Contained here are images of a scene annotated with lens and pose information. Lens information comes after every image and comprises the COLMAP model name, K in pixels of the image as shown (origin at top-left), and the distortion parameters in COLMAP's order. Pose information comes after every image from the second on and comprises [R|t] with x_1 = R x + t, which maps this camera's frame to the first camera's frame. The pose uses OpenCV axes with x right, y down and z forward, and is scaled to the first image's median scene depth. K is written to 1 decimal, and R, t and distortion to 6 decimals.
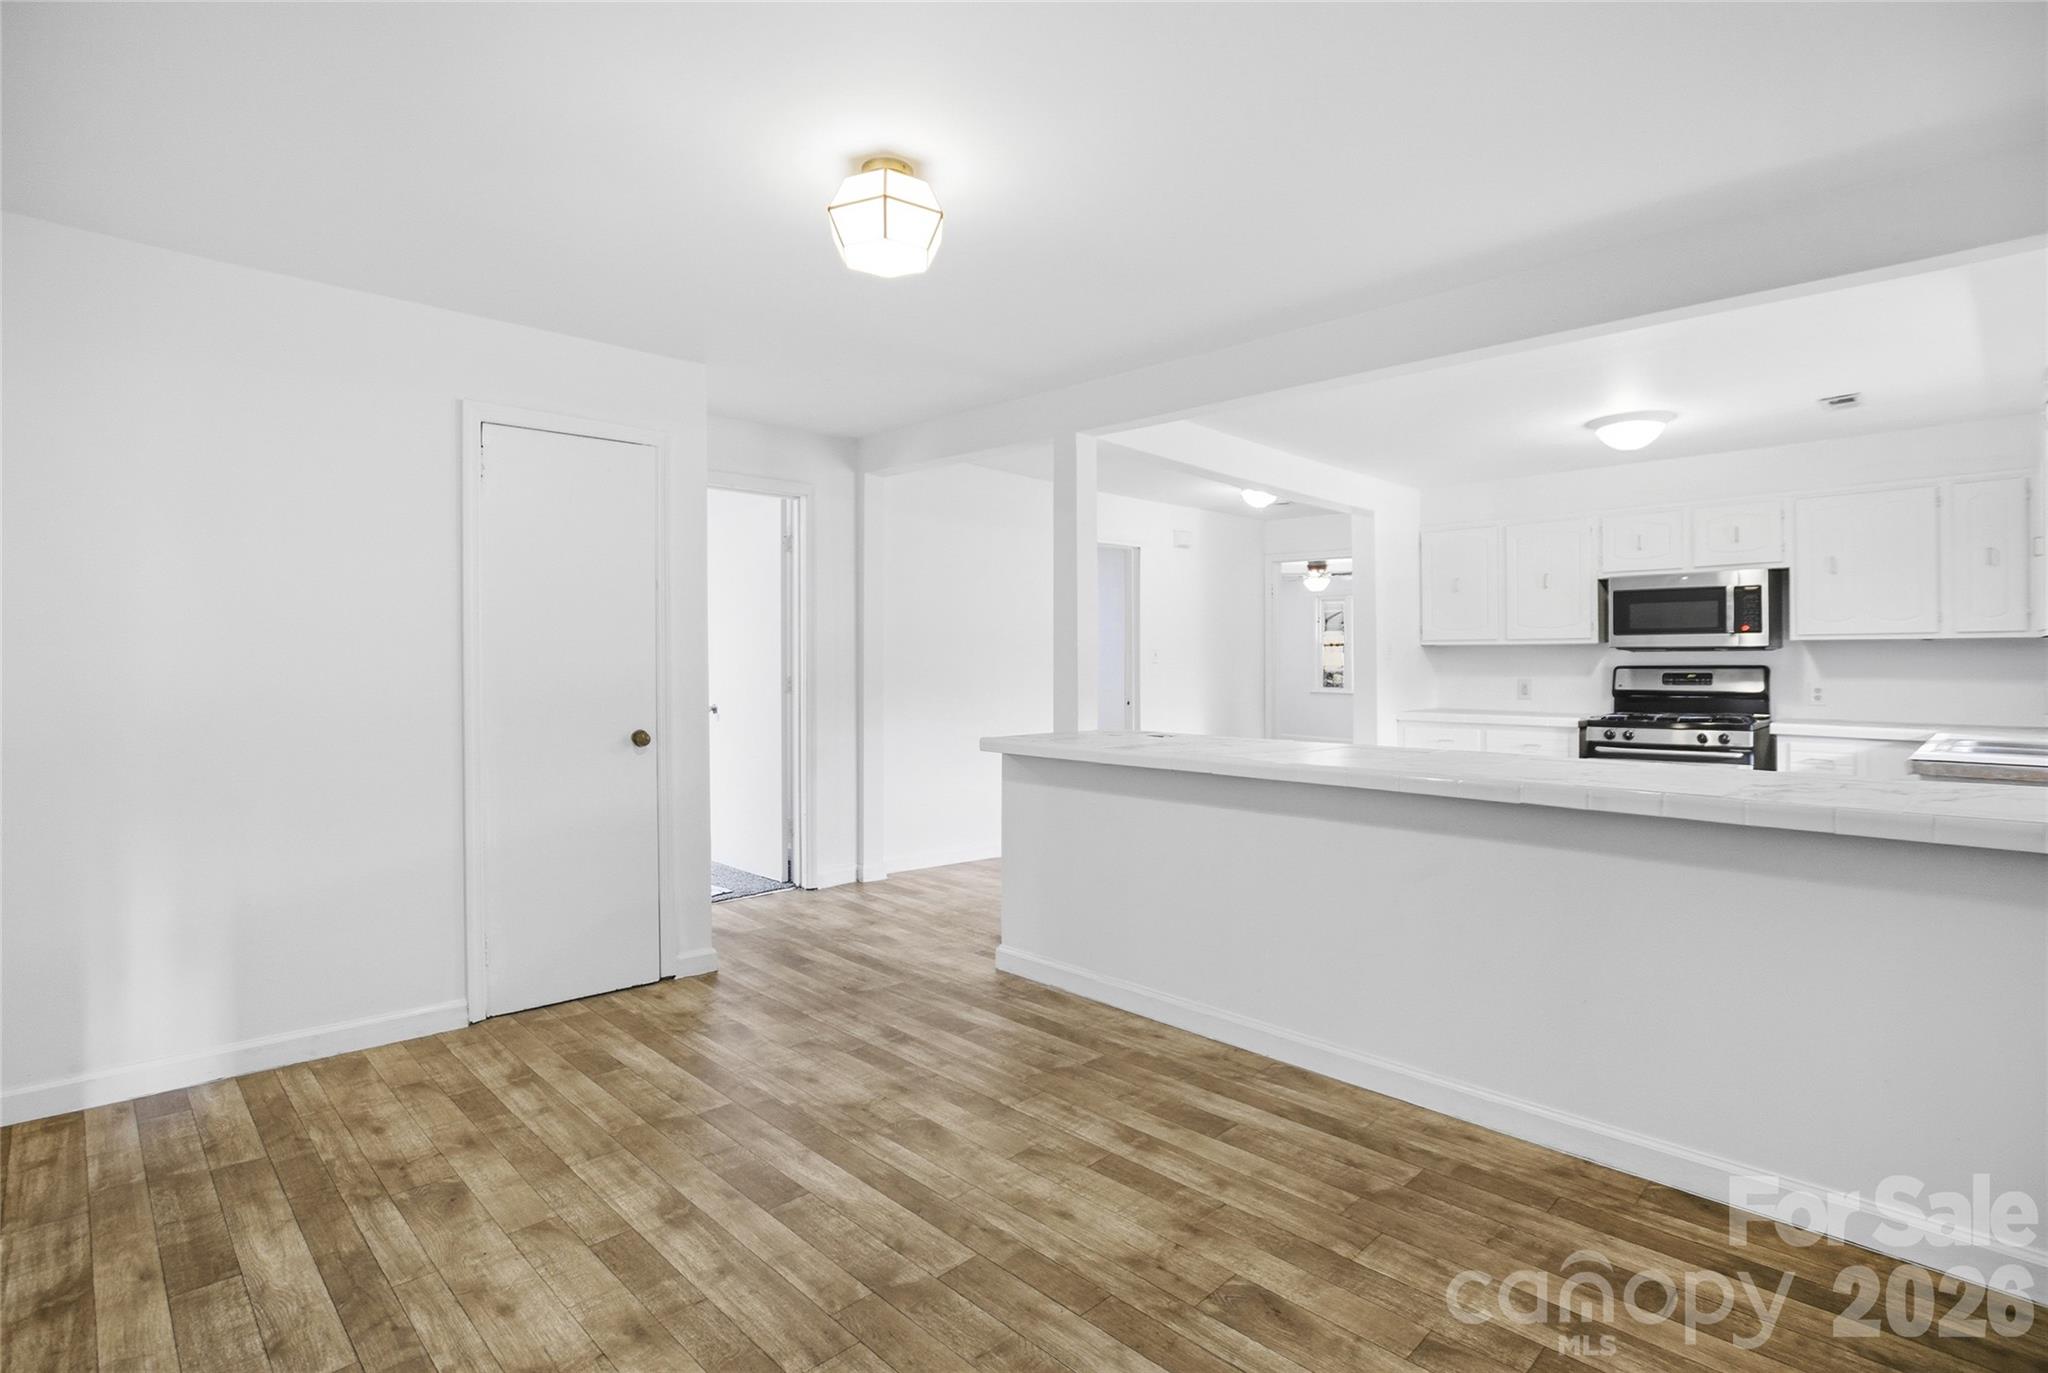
lens RADIAL K [[1040.3, 0, 1024.0], [0, 1040.3, 686.5], [0, 0, 1]] dist [-0.000289, -0.000077]
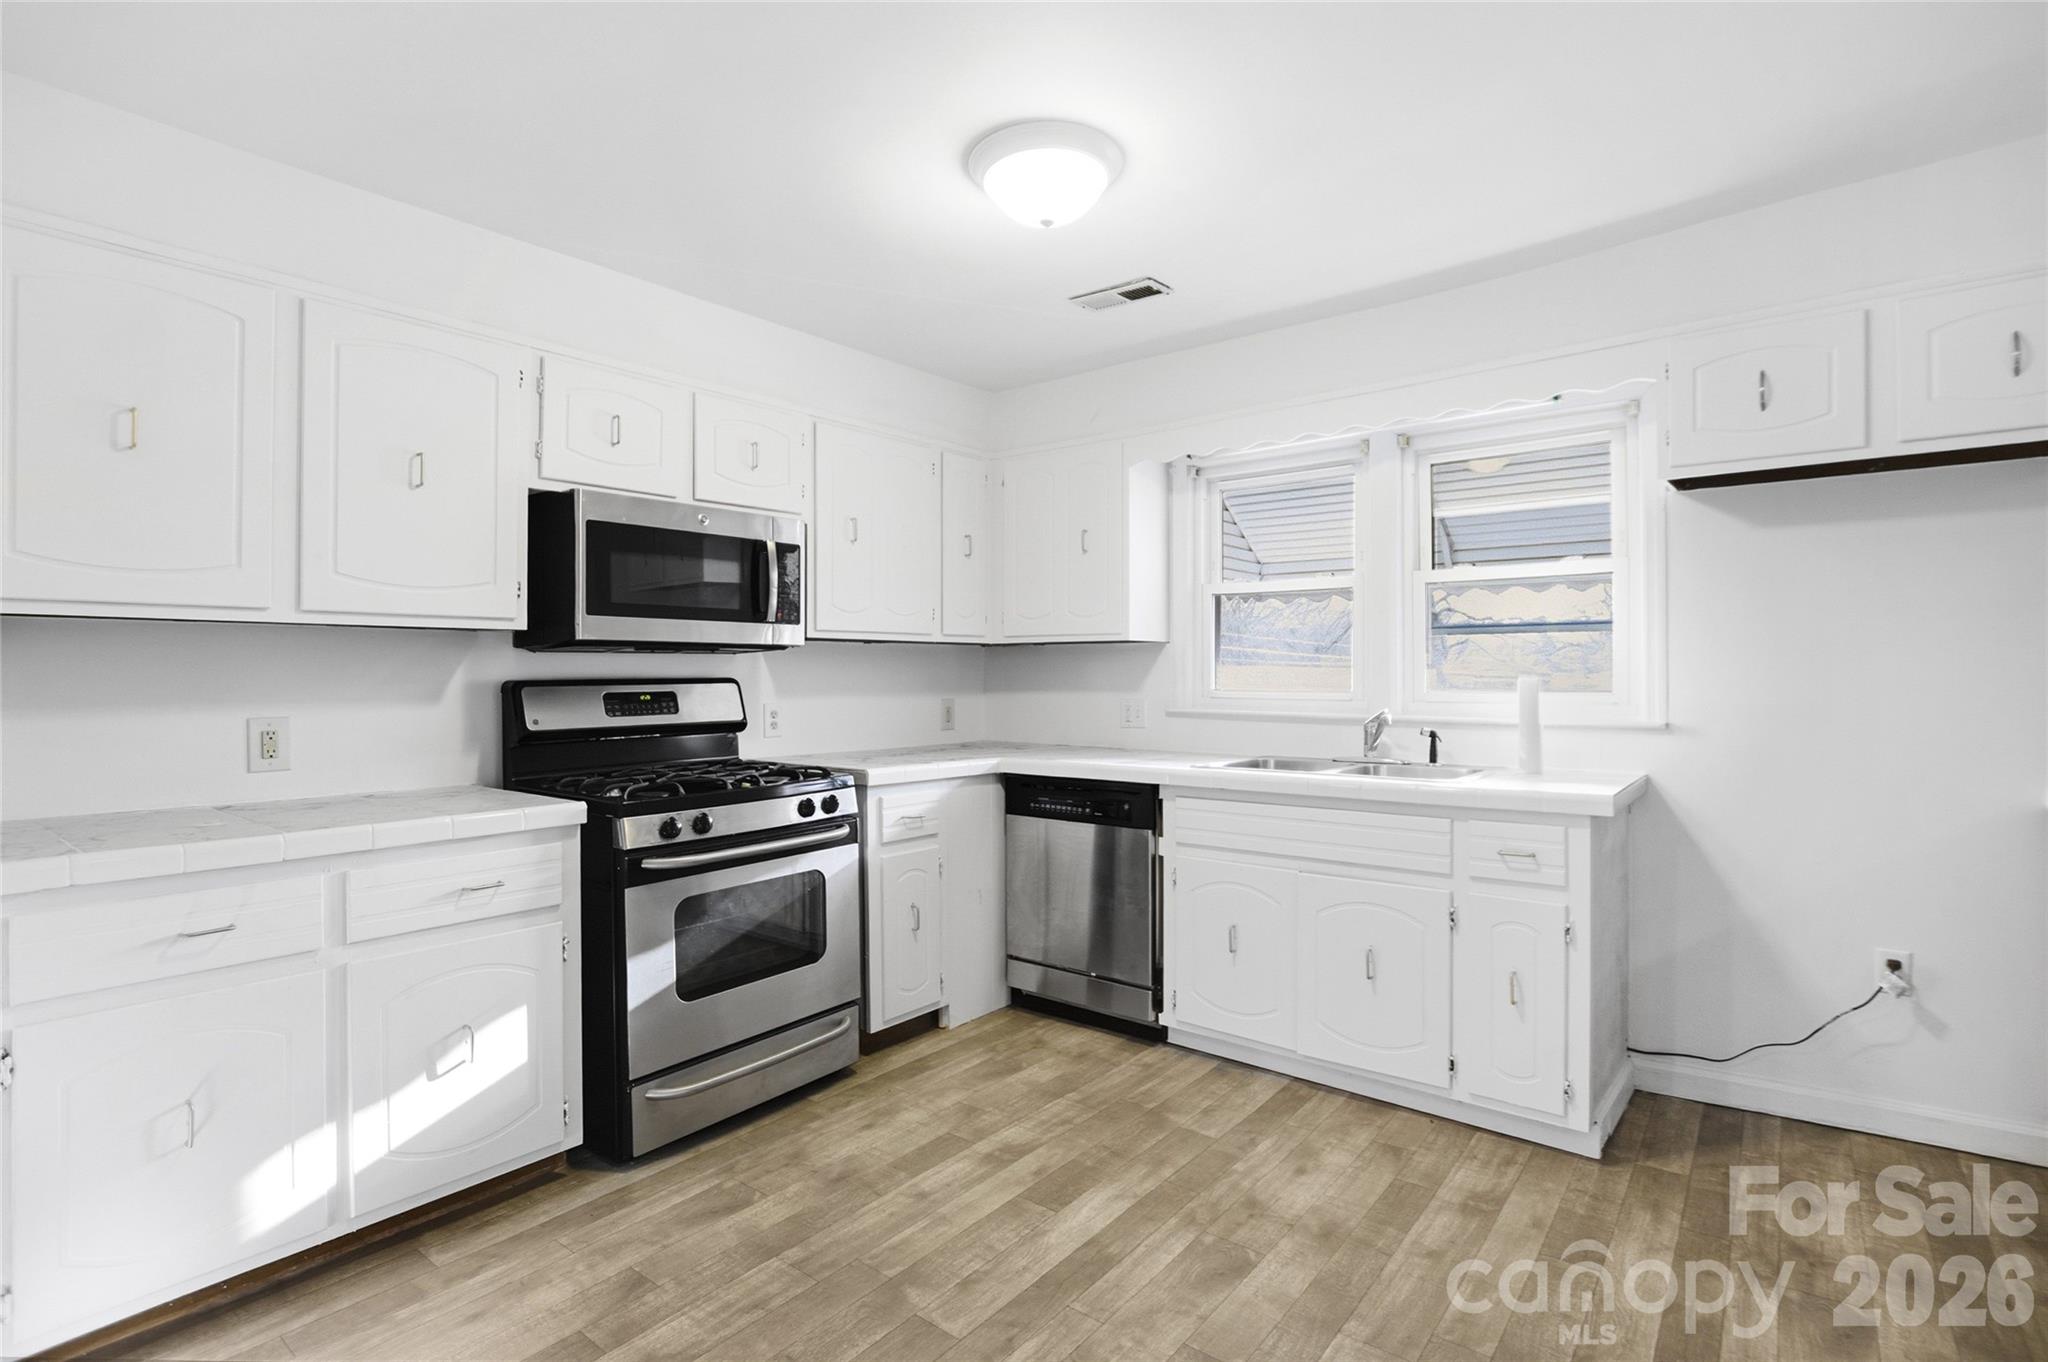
lens RADIAL K [[973.5, 0, 1024.0], [0, 973.5, 681.0], [0, 0, 1]] dist [-0.027437, 0.000111]
pose [[-0.141726, -0.006187, 0.989887, 0.110400], [0.027012, 0.999584, 0.010115, -0.018913], [-0.989537, 0.028172, -0.141500, 0.883067]]
